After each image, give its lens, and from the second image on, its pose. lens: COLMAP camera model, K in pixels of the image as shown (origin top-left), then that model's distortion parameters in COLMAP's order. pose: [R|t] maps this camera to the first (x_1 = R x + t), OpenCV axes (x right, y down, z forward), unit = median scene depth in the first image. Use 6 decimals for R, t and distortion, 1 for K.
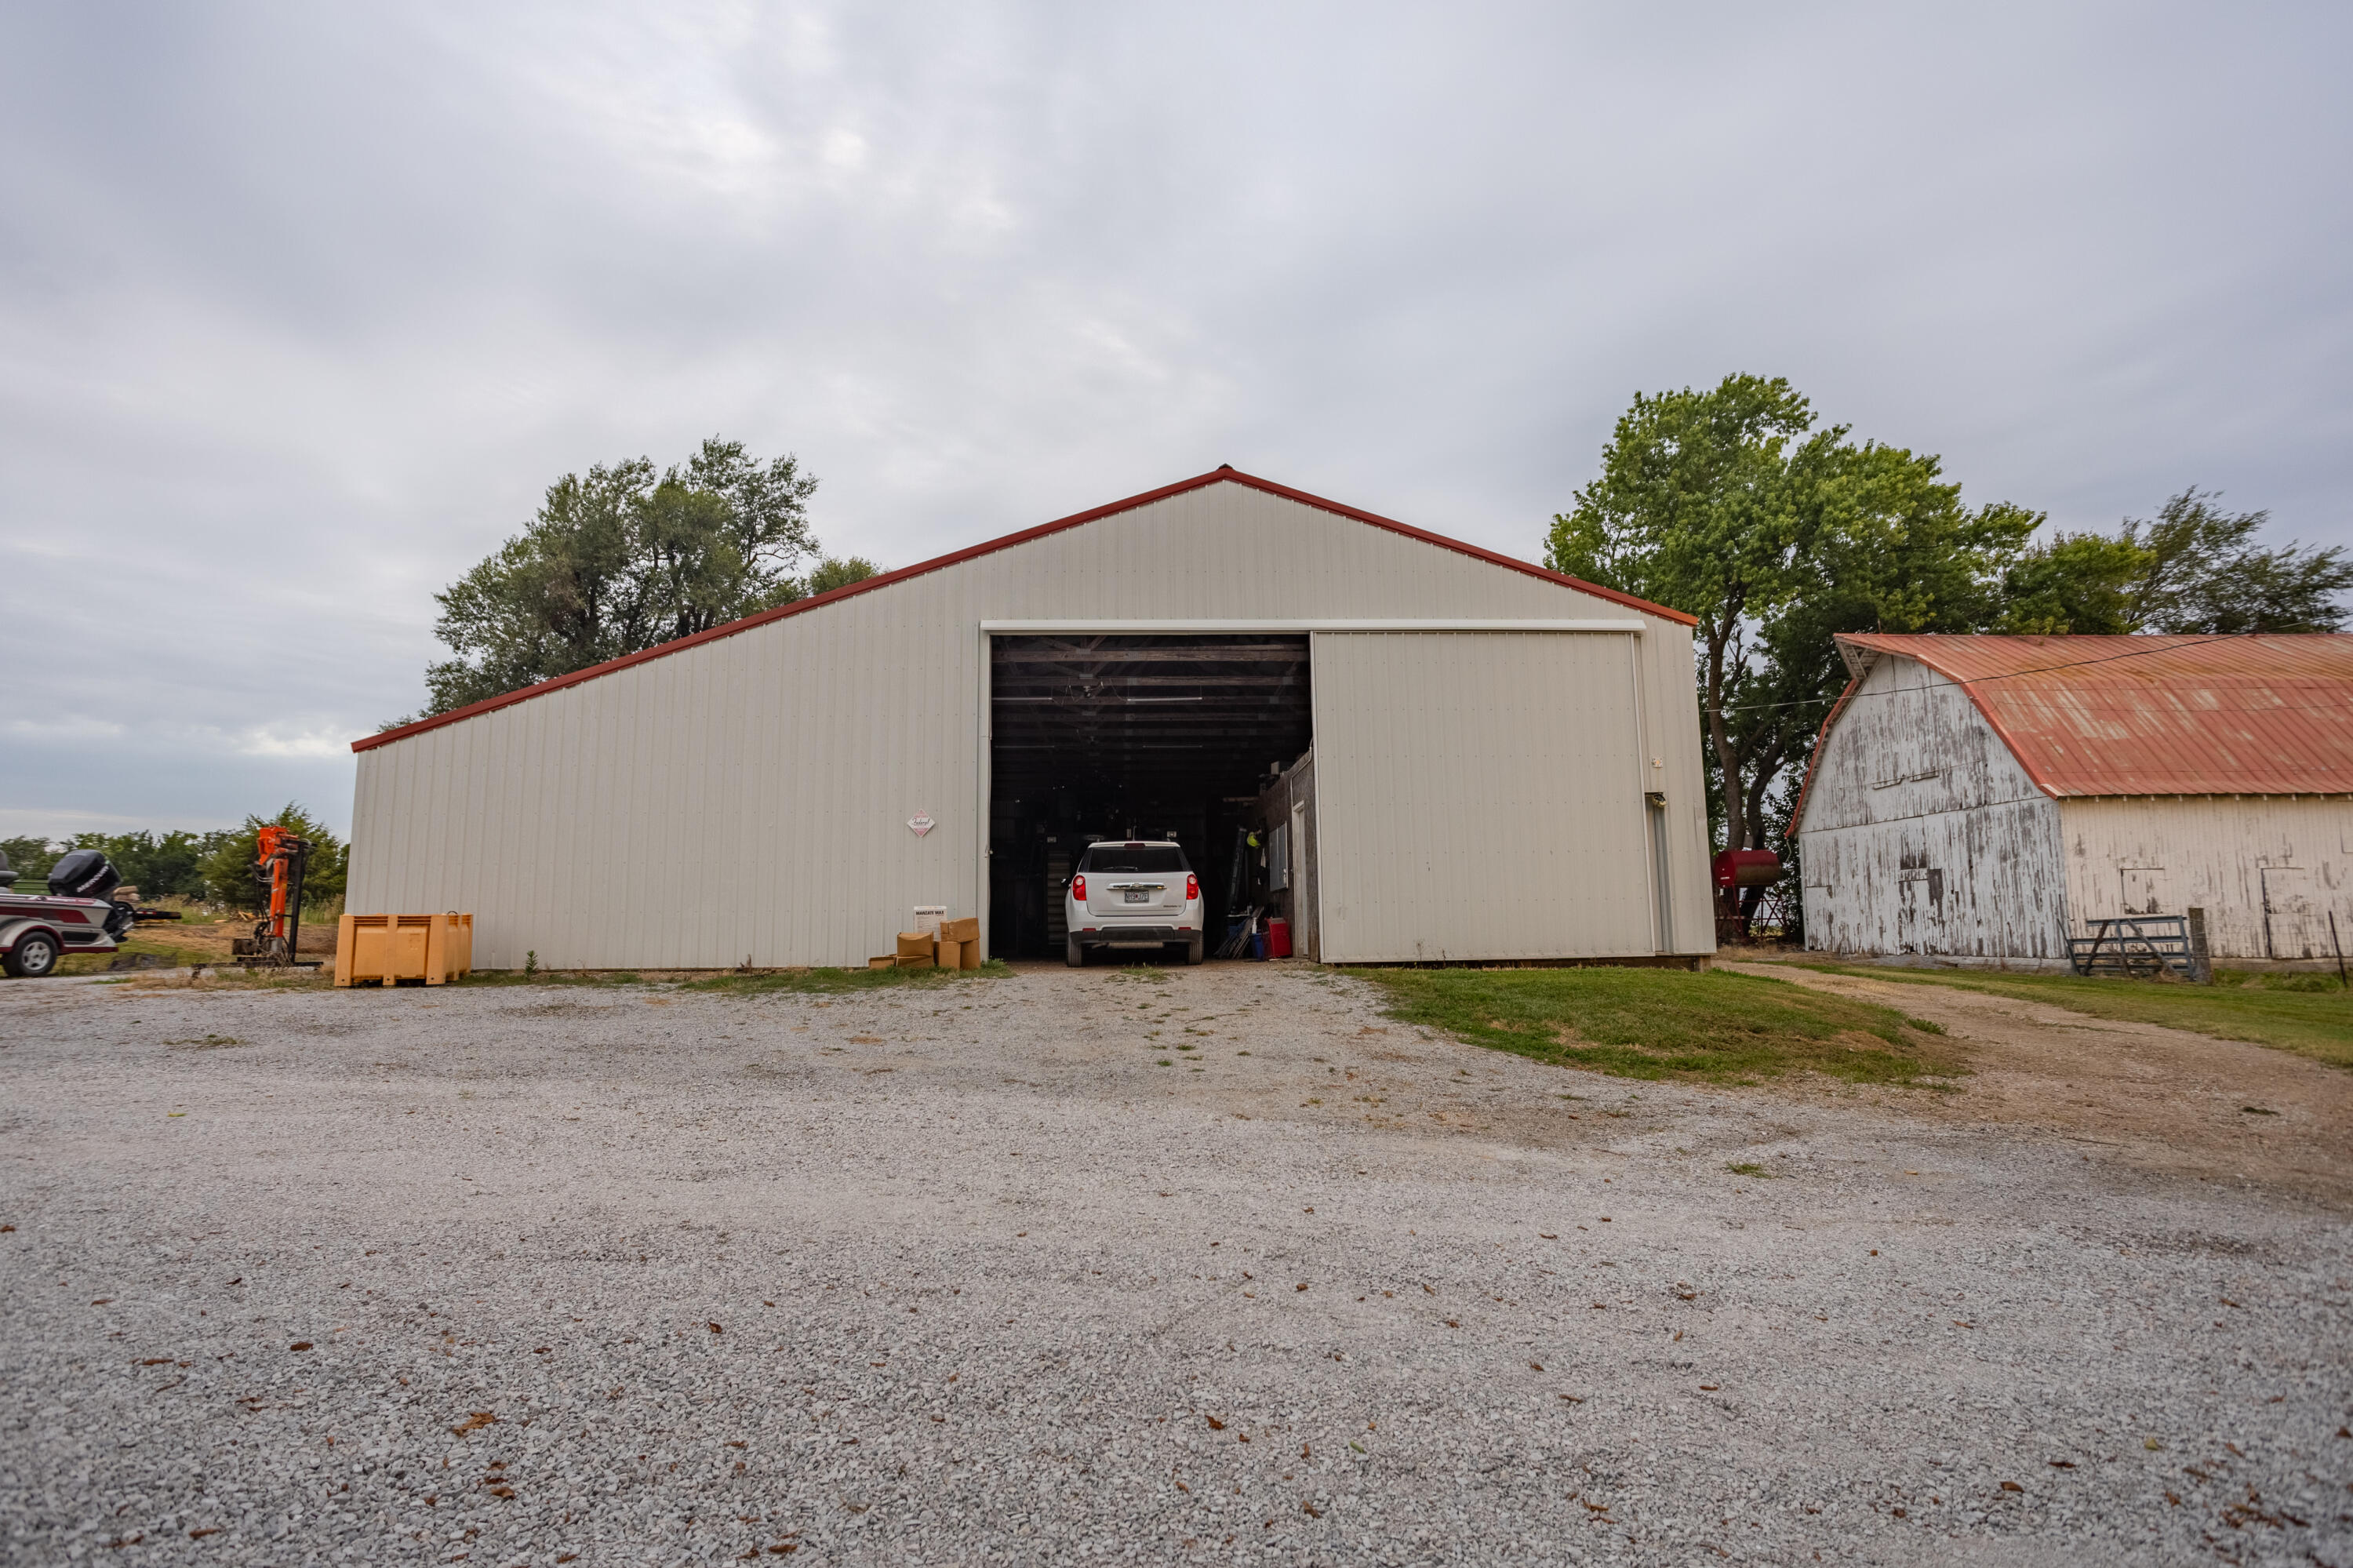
lens RADIAL K [[1141.3, 0, 1170.7], [0, 1141.3, 777.8], [0, 0, 1]] dist [-0.035751, 0.033075]
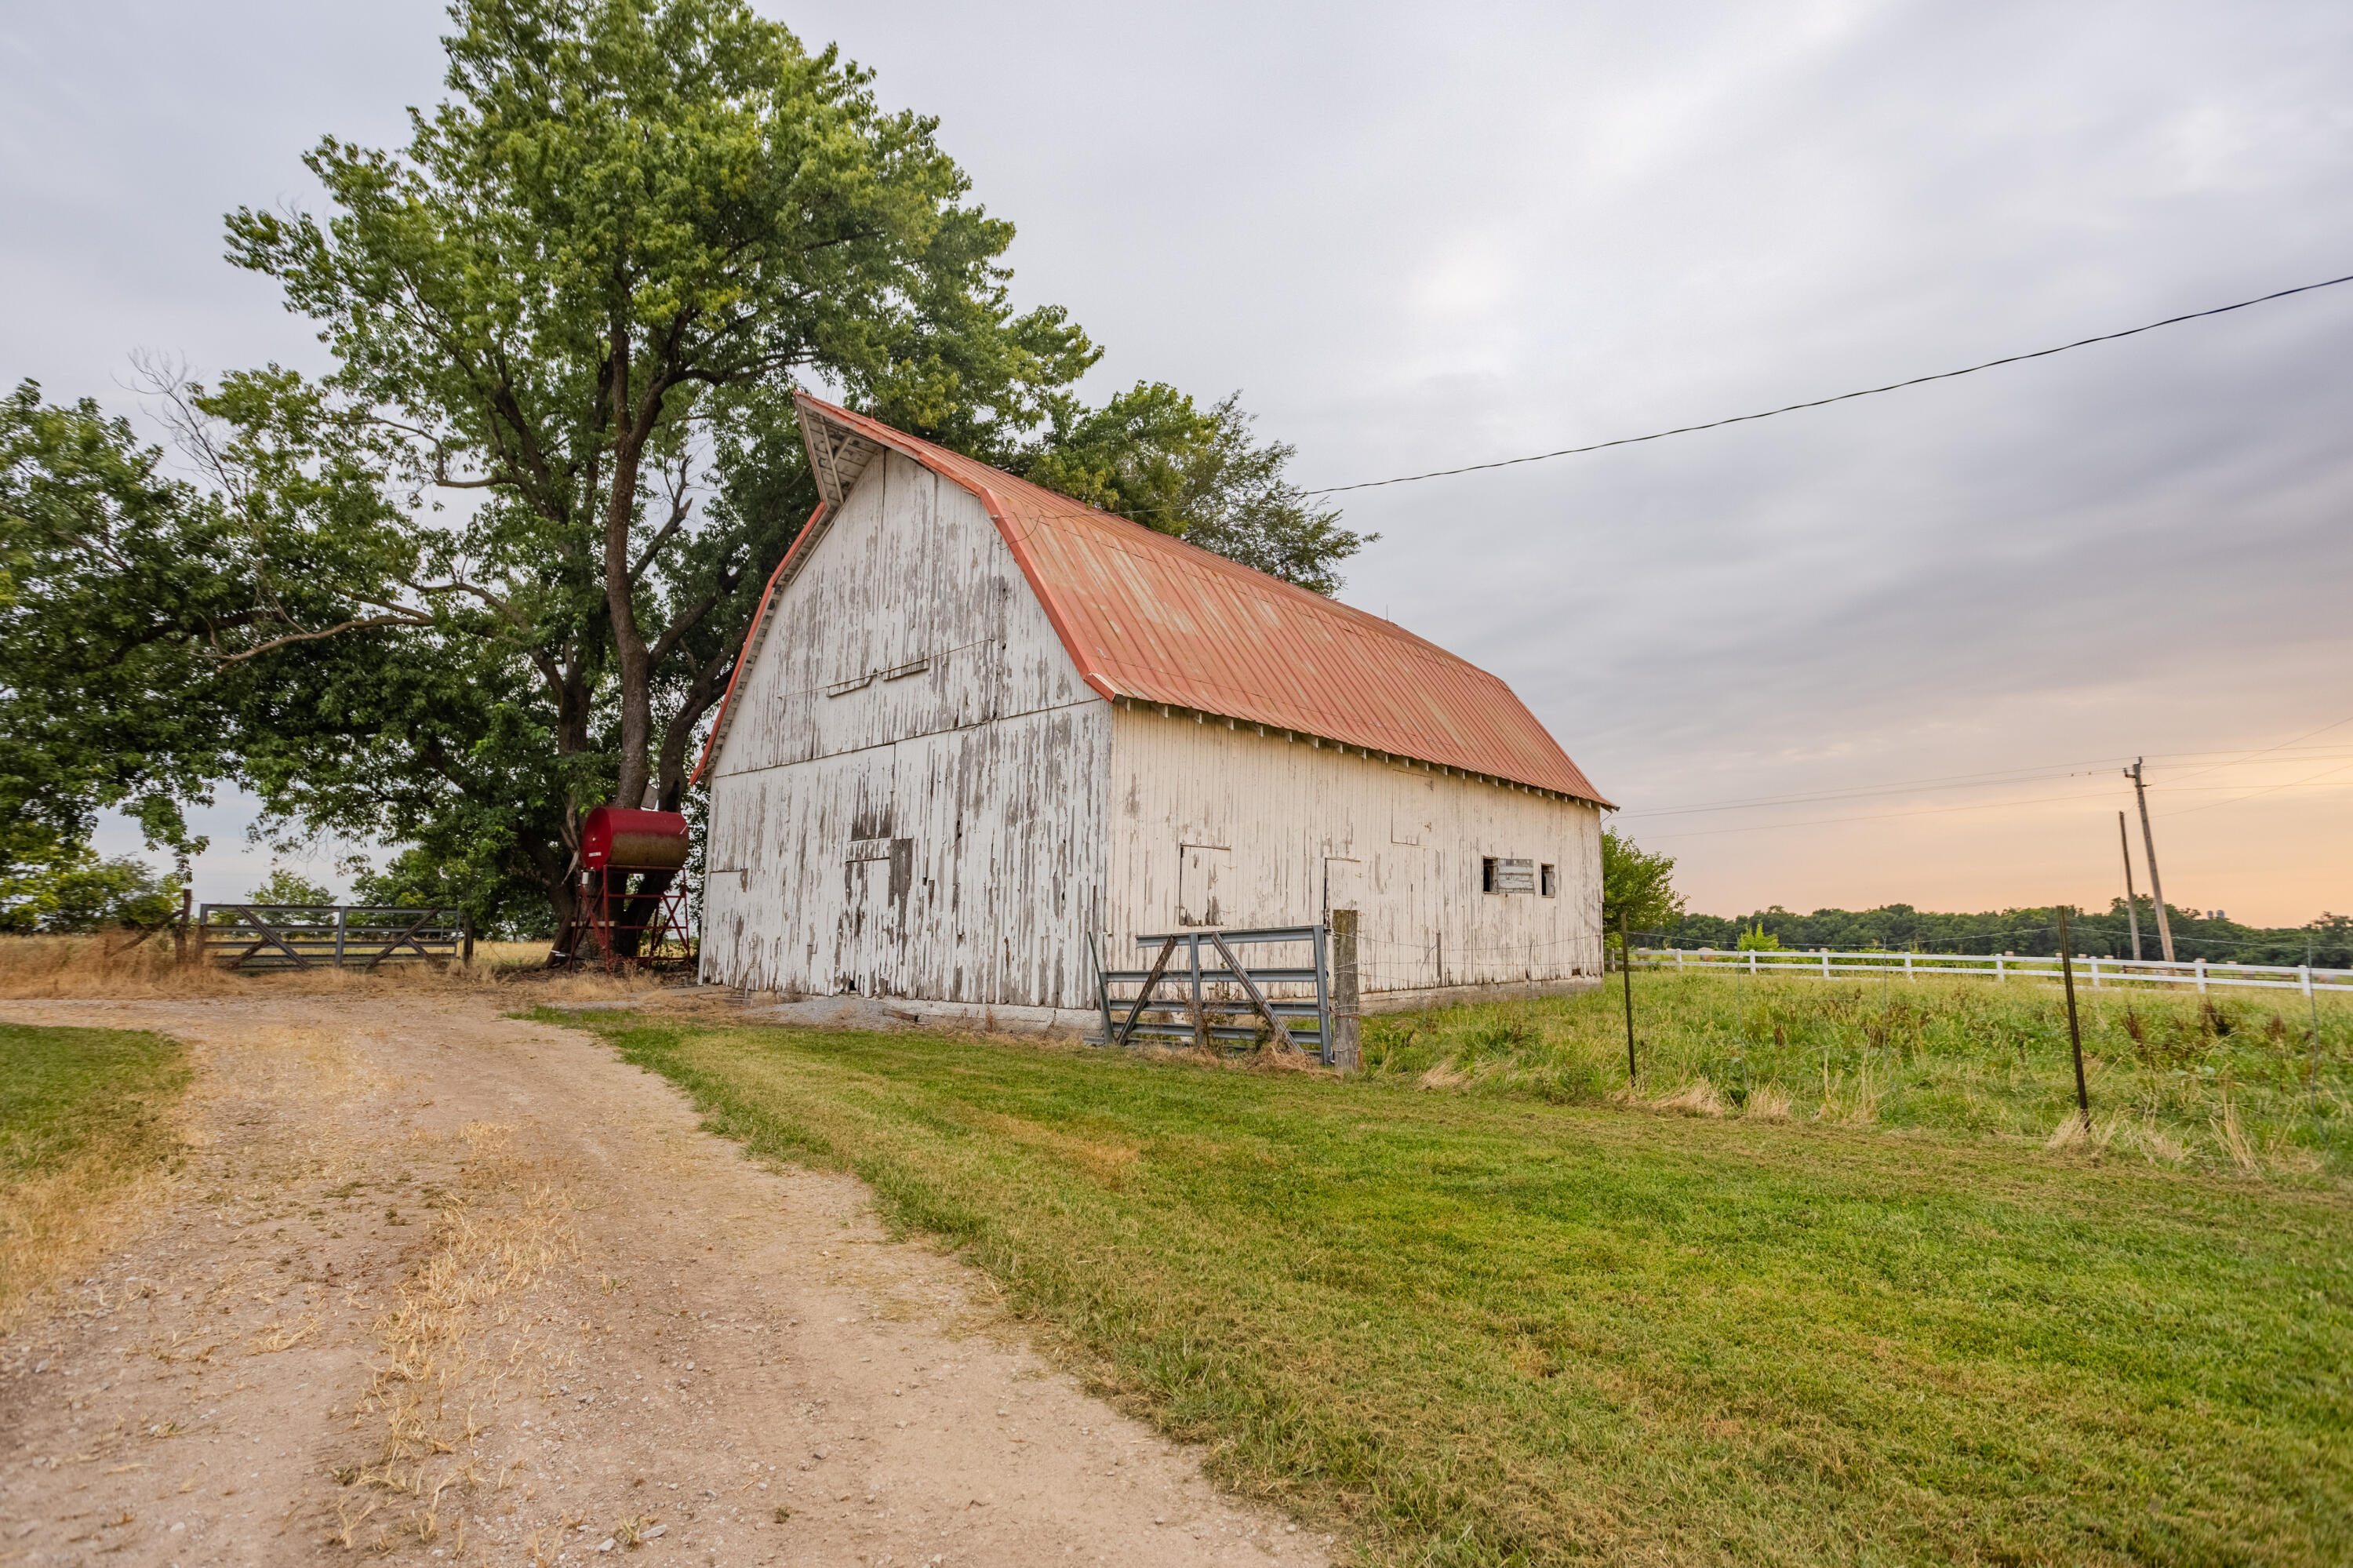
lens RADIAL K [[1134.8, 0, 1158.4], [0, 1134.8, 777.1], [0, 0, 1]] dist [-0.058479, 0.032886]
pose [[0.697144, 0.112688, 0.708019, 0.394752], [-0.102720, 0.993081, -0.056916, 0.073569], [-0.709534, -0.033049, 0.703896, 0.561687]]
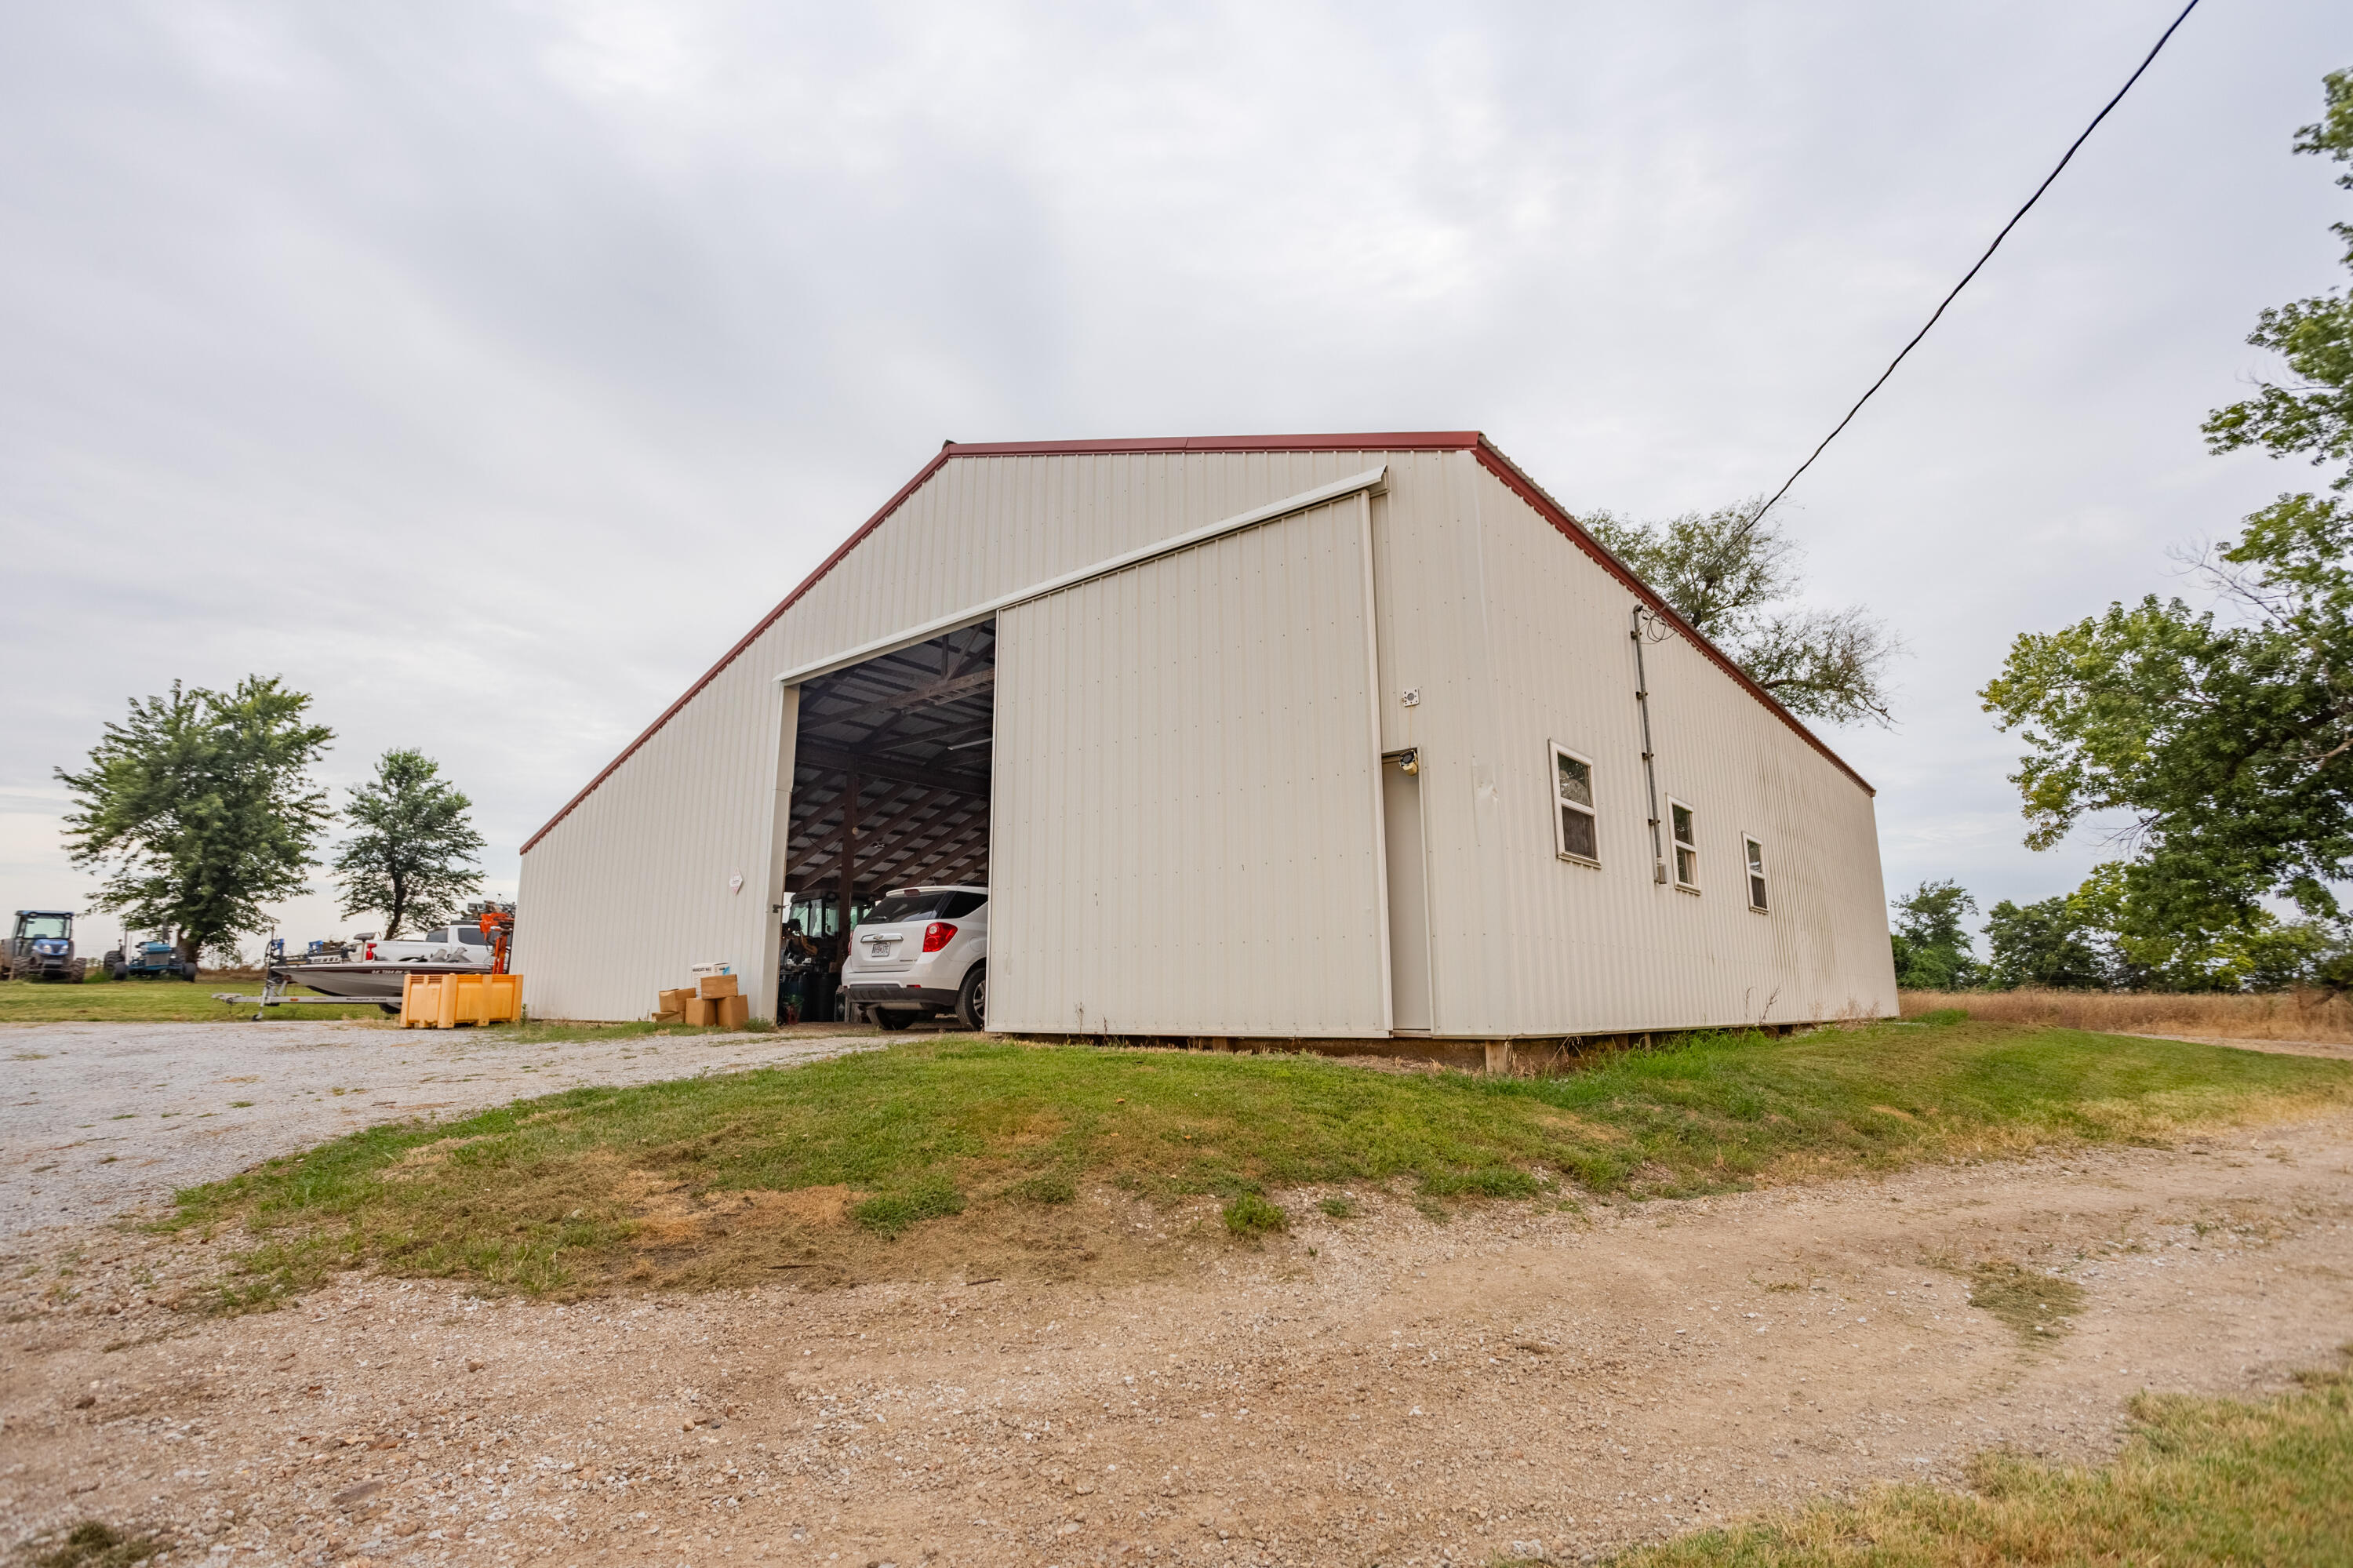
lens RADIAL K [[1134.8, 0, 1158.4], [0, 1134.8, 777.1], [0, 0, 1]] dist [-0.058479, 0.032886]
pose [[0.728417, -0.124494, -0.673728, 0.391918], [0.084180, 0.992164, -0.092322, 0.037795], [0.679943, 0.010535, 0.733189, 0.271825]]
